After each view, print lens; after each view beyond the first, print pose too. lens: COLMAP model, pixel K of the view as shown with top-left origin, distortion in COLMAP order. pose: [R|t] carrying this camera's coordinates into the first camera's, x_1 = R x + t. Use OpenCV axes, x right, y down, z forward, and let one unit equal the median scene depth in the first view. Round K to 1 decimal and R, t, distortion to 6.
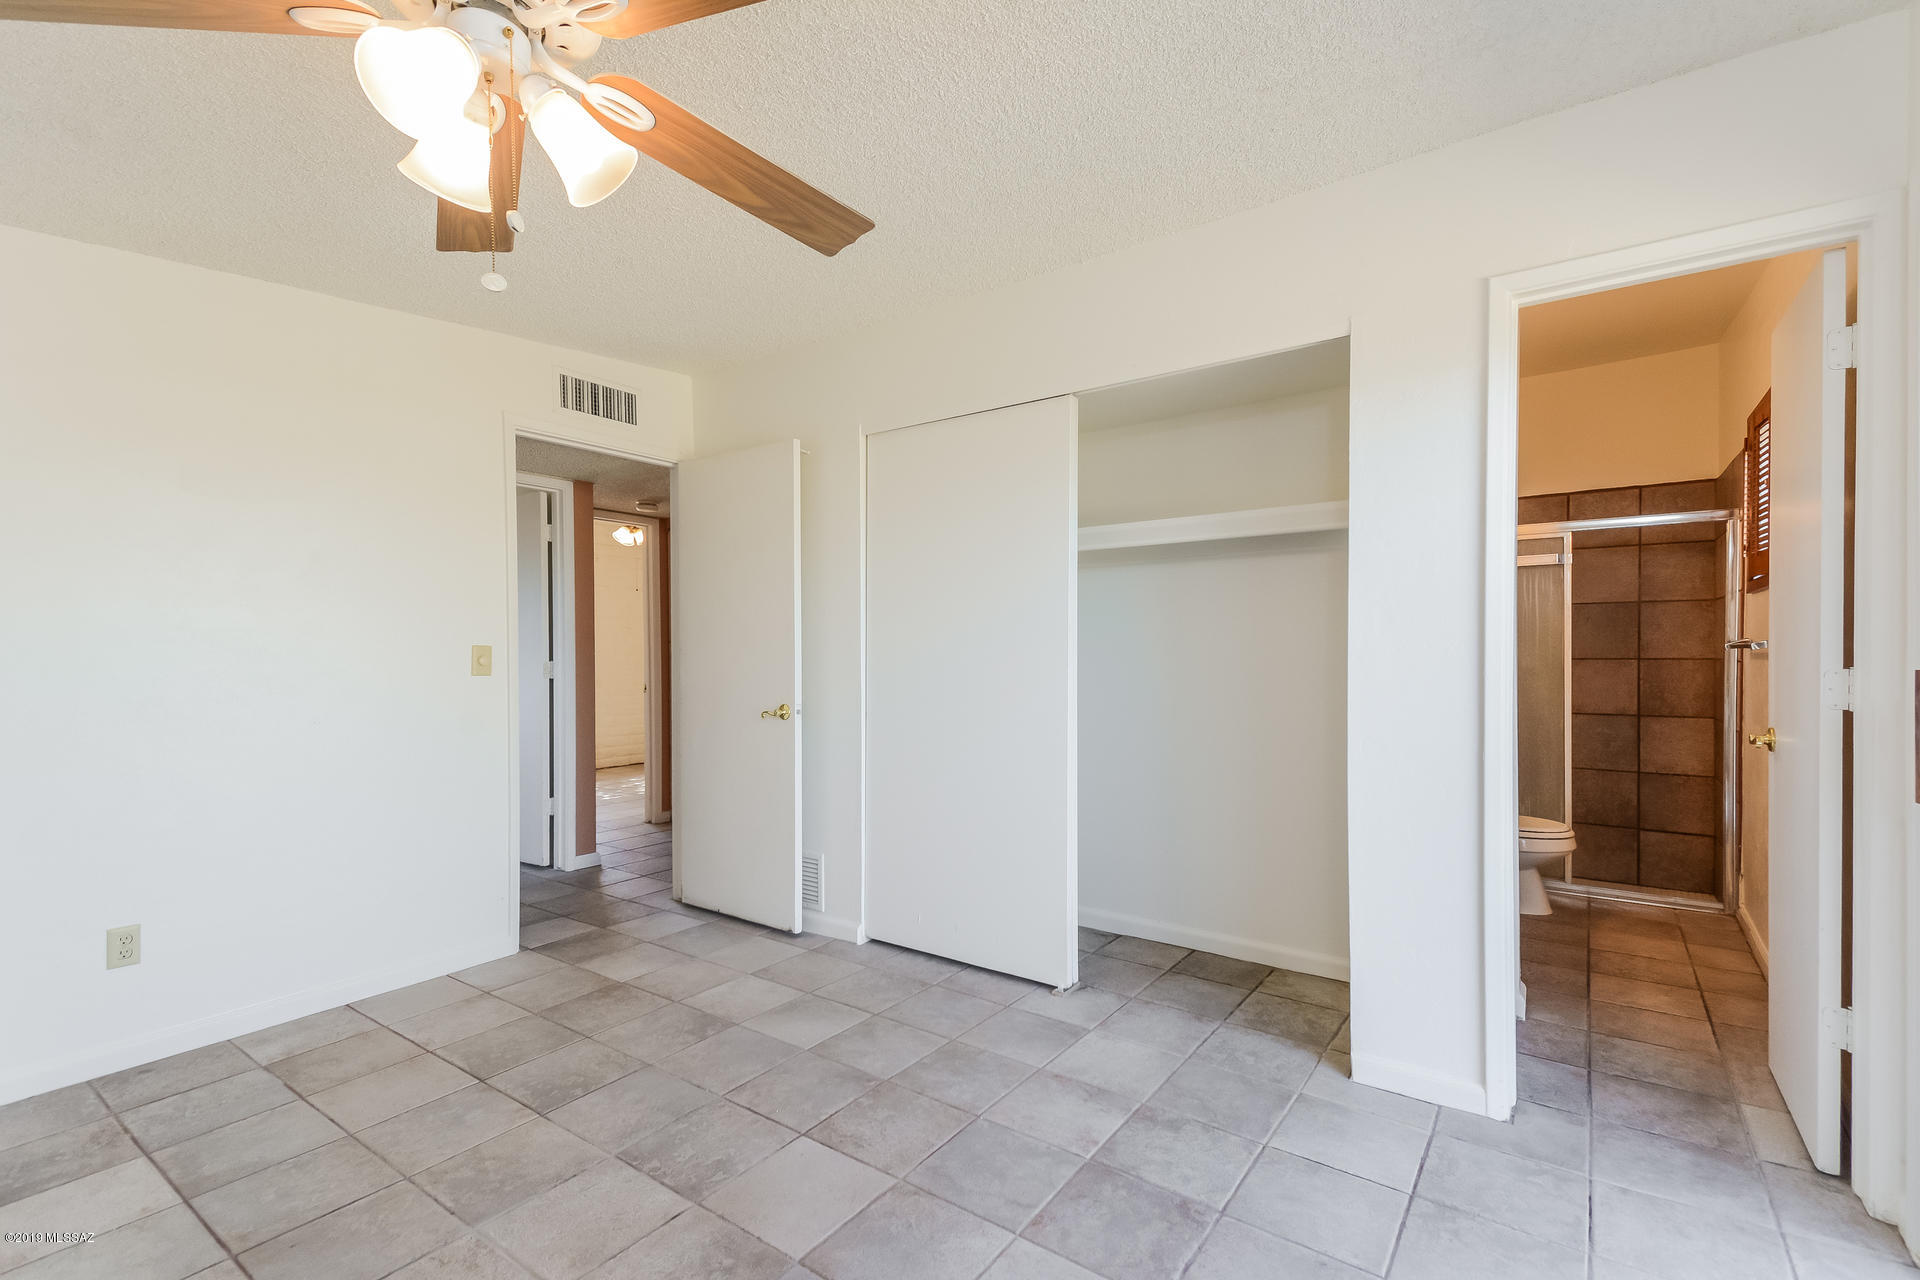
lens RADIAL K [[846.4, 0, 959.5], [0, 846.4, 653.1], [0, 0, 1]] dist [0.033442, -0.014548]
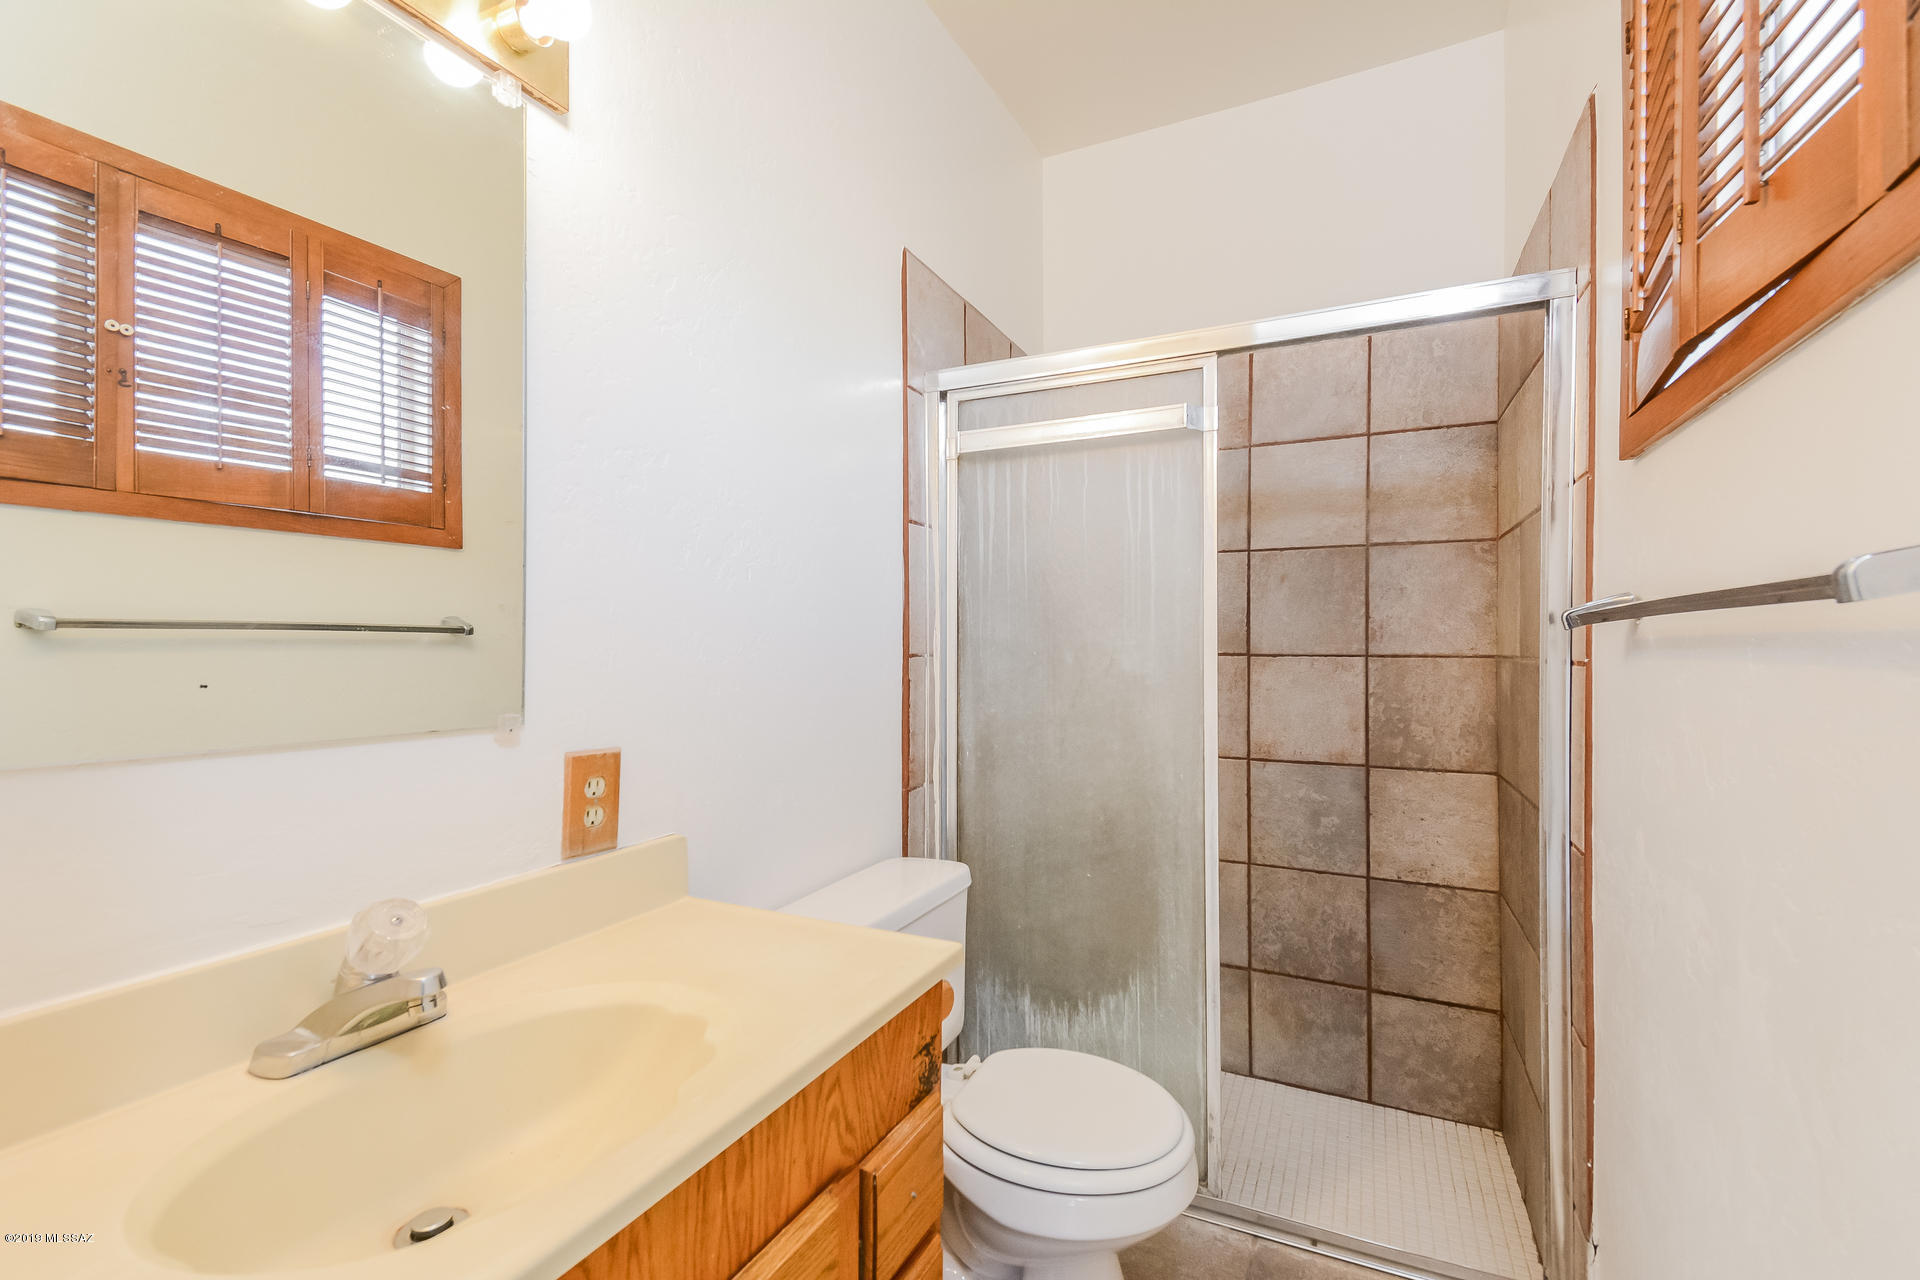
lens RADIAL K [[846.4, 0, 960.4], [0, 846.4, 632.3], [0, 0, 1]] dist [0.033442, -0.014548]
pose [[0.979587, 0.004528, 0.200968, 0.452229], [-0.001657, 0.999894, -0.014449, 0.000526], [-0.201012, 0.013821, 0.979491, 0.551835]]
